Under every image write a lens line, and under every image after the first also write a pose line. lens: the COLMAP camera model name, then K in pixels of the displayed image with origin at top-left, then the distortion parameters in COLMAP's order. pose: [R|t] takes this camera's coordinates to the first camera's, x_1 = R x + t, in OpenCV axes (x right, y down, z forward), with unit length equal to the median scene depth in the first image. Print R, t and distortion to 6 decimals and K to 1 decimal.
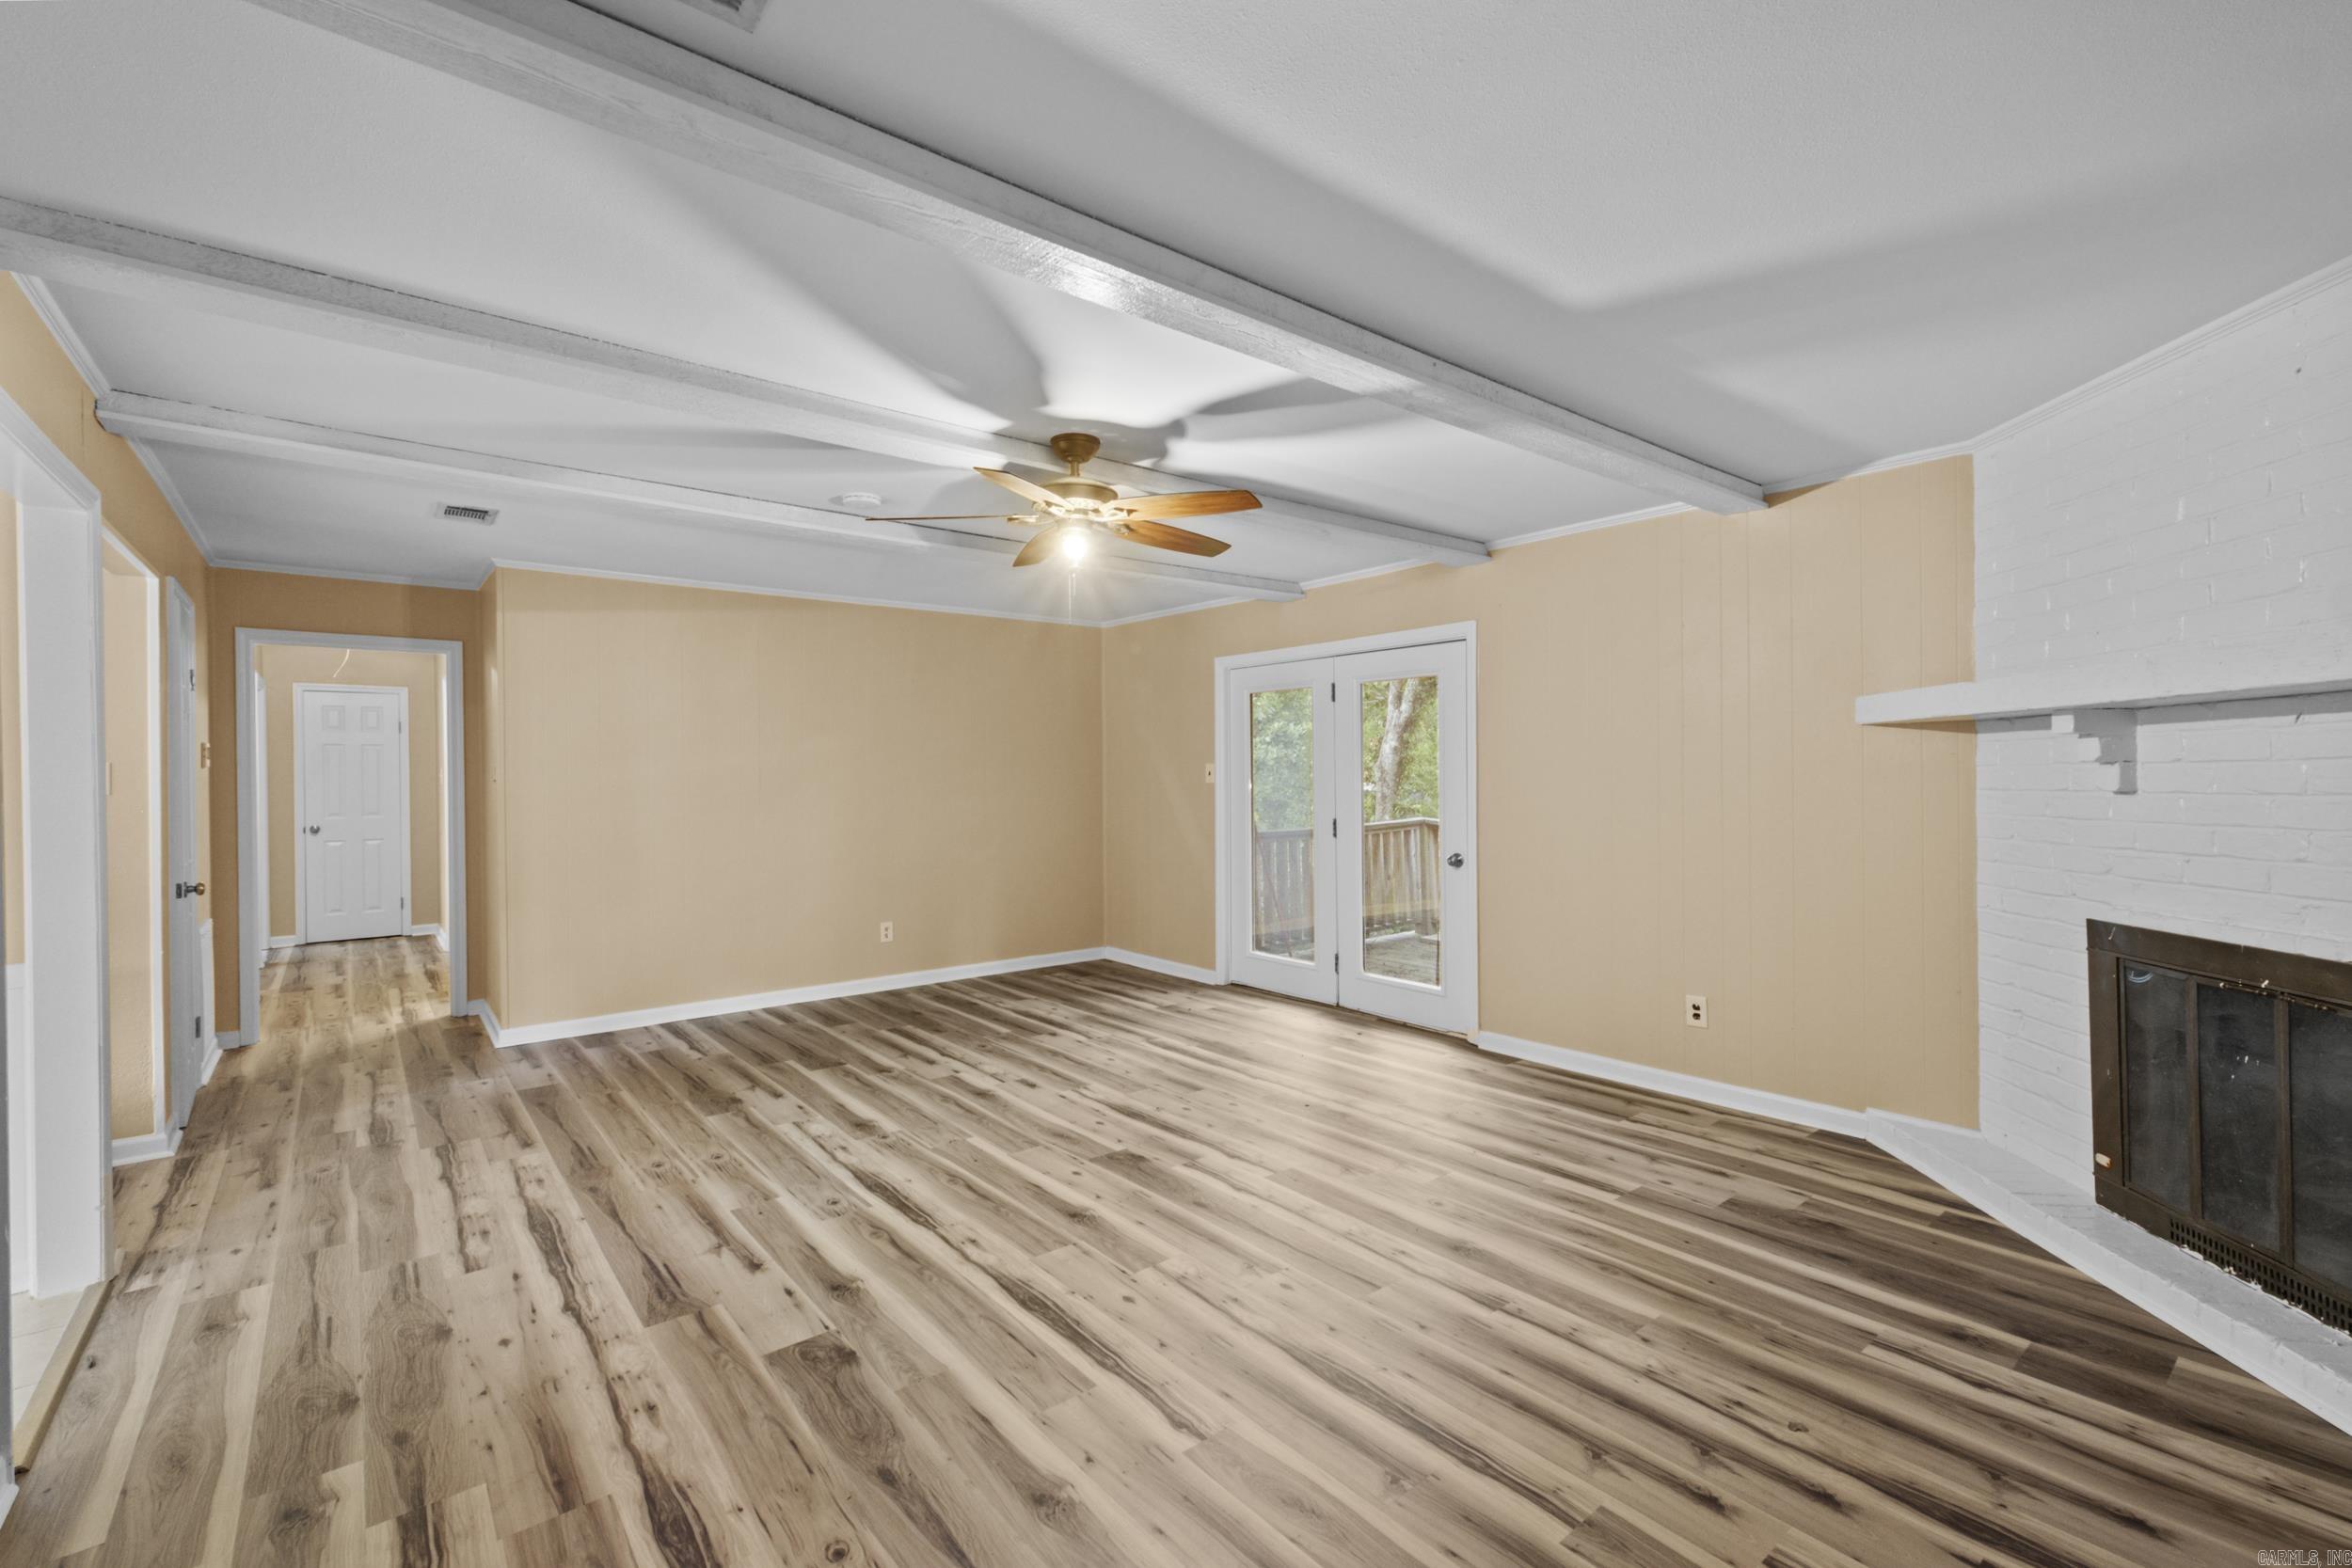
lens RADIAL K [[1025.2, 0, 1177.2], [0, 1025.2, 779.3], [0, 0, 1]] dist [0.009527, 0.000227]
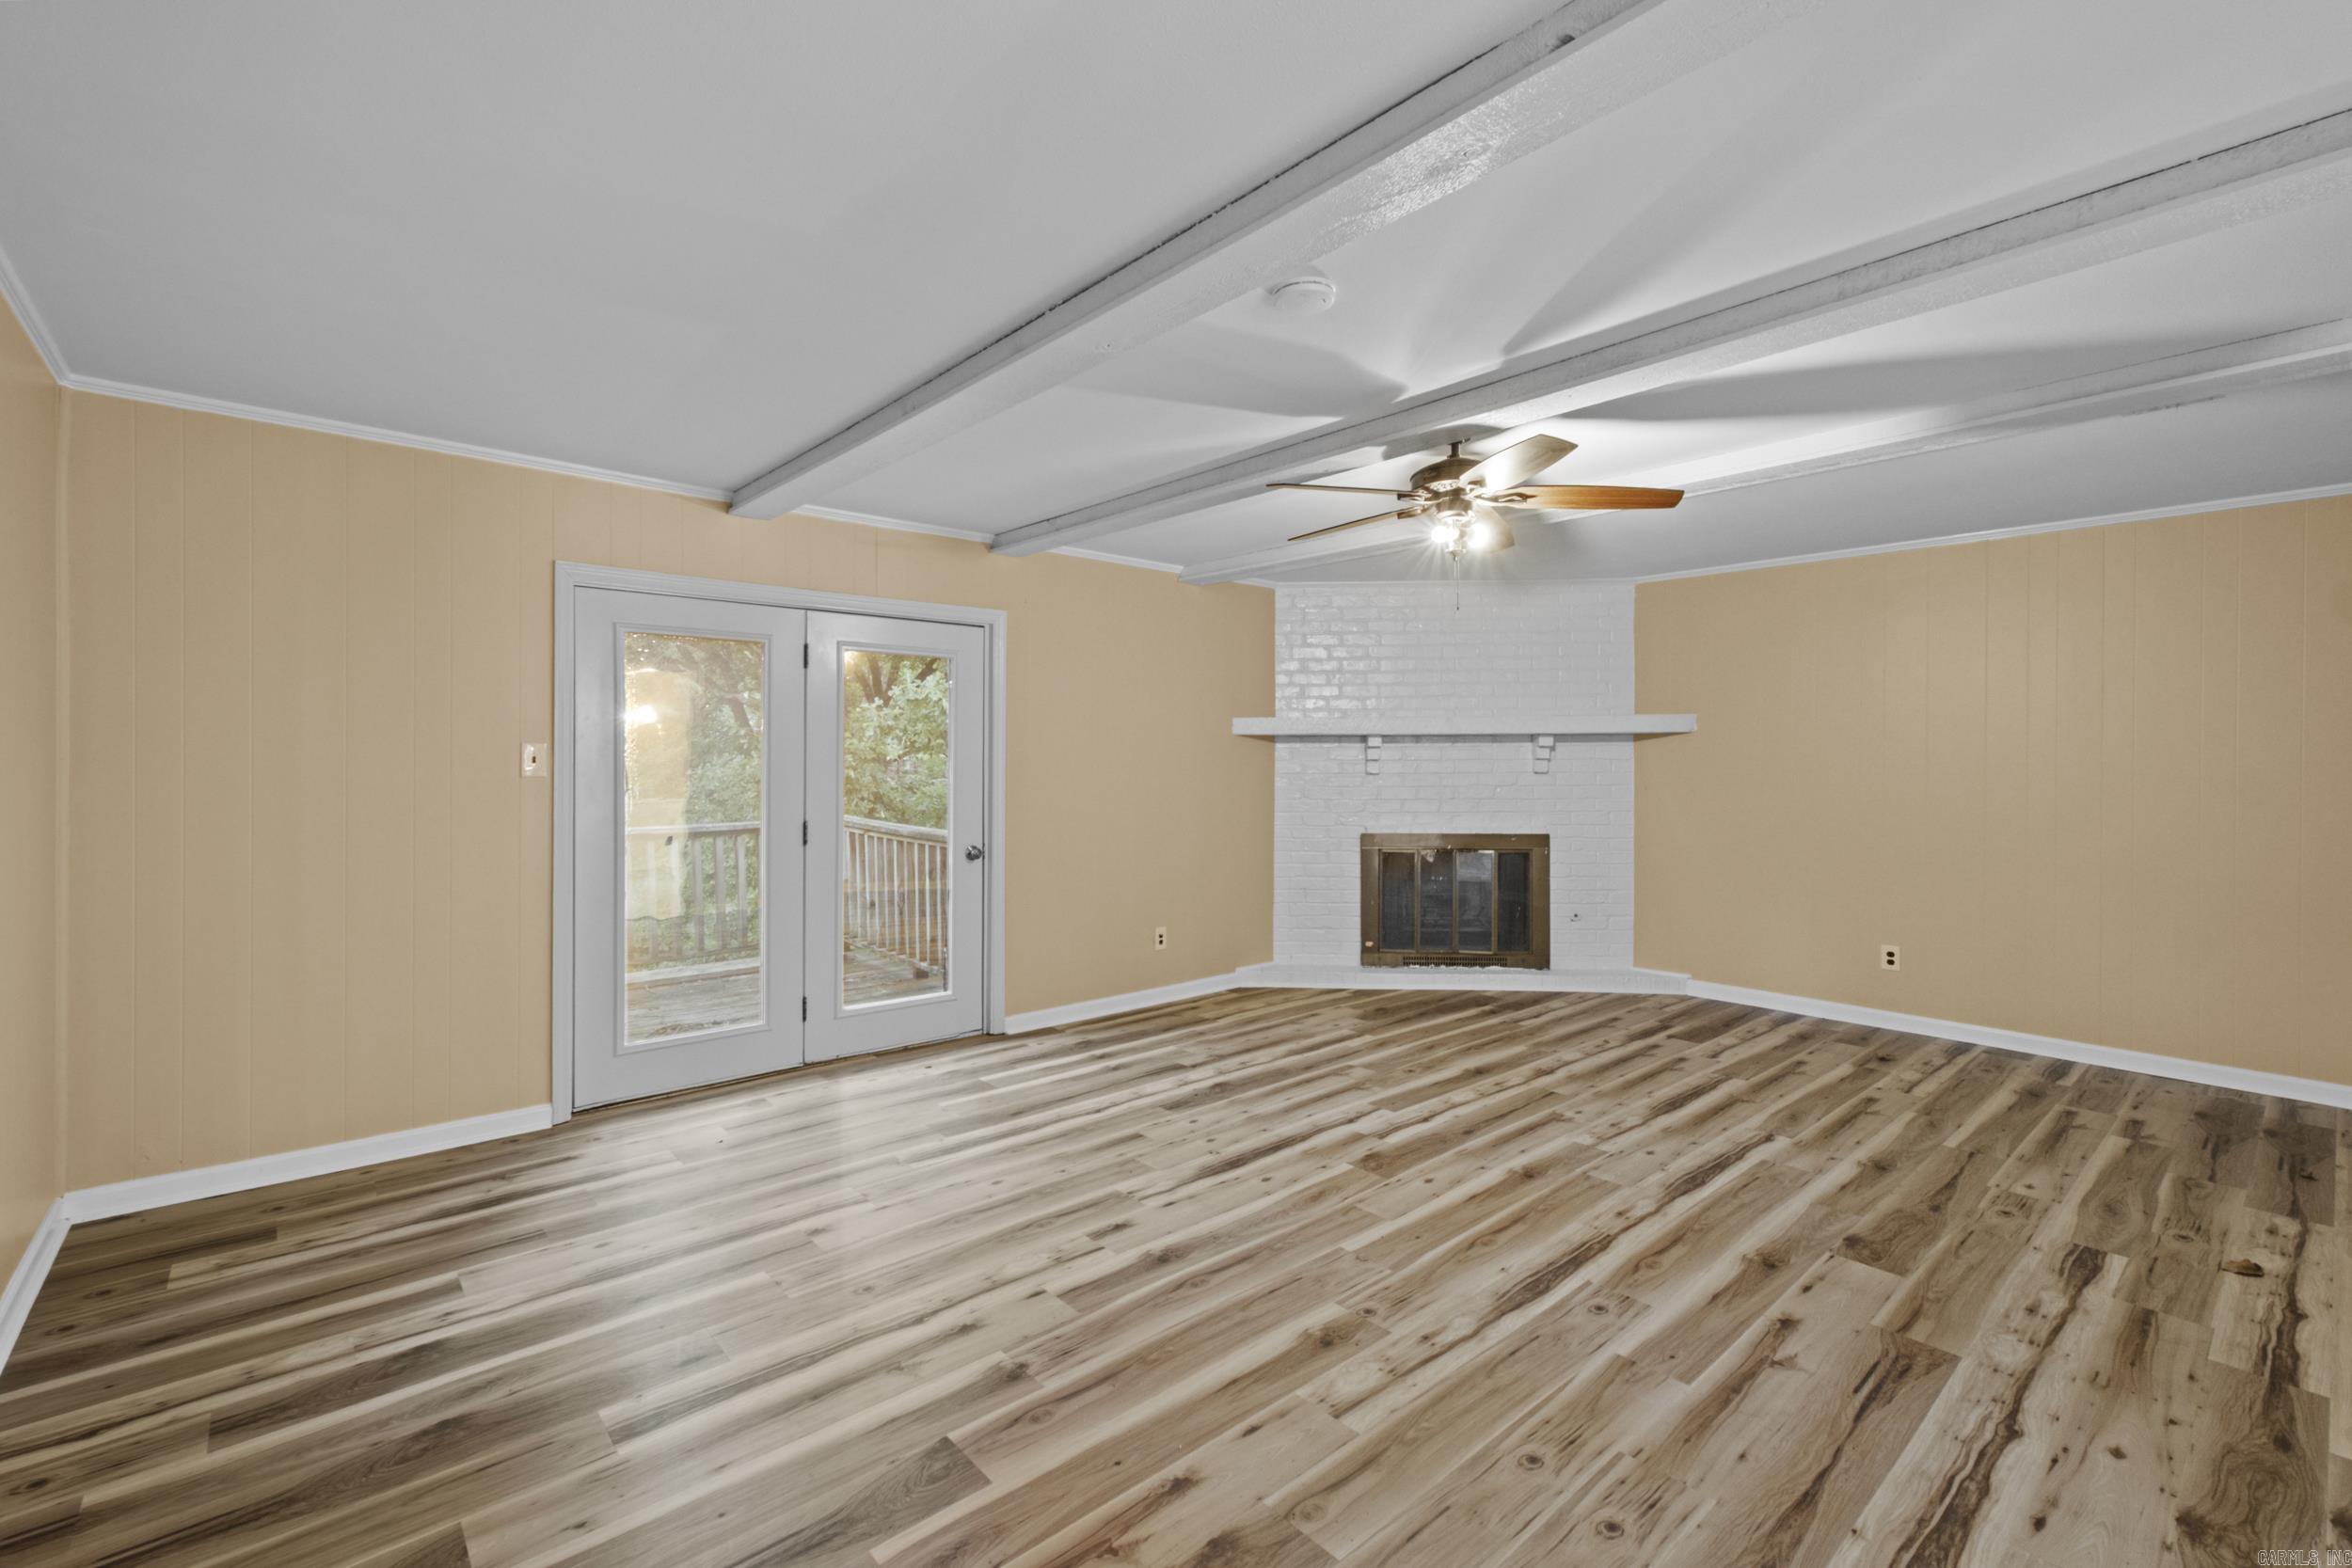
lens RADIAL K [[1025.2, 0, 1151.3], [0, 1025.2, 769.0], [0, 0, 1]] dist [0.009527, 0.000227]
pose [[-0.034312, 0.001016, 0.999411, -1.125551], [0.003354, 0.999994, -0.000902, 0.002223], [-0.999406, 0.003321, -0.034315, 1.392889]]
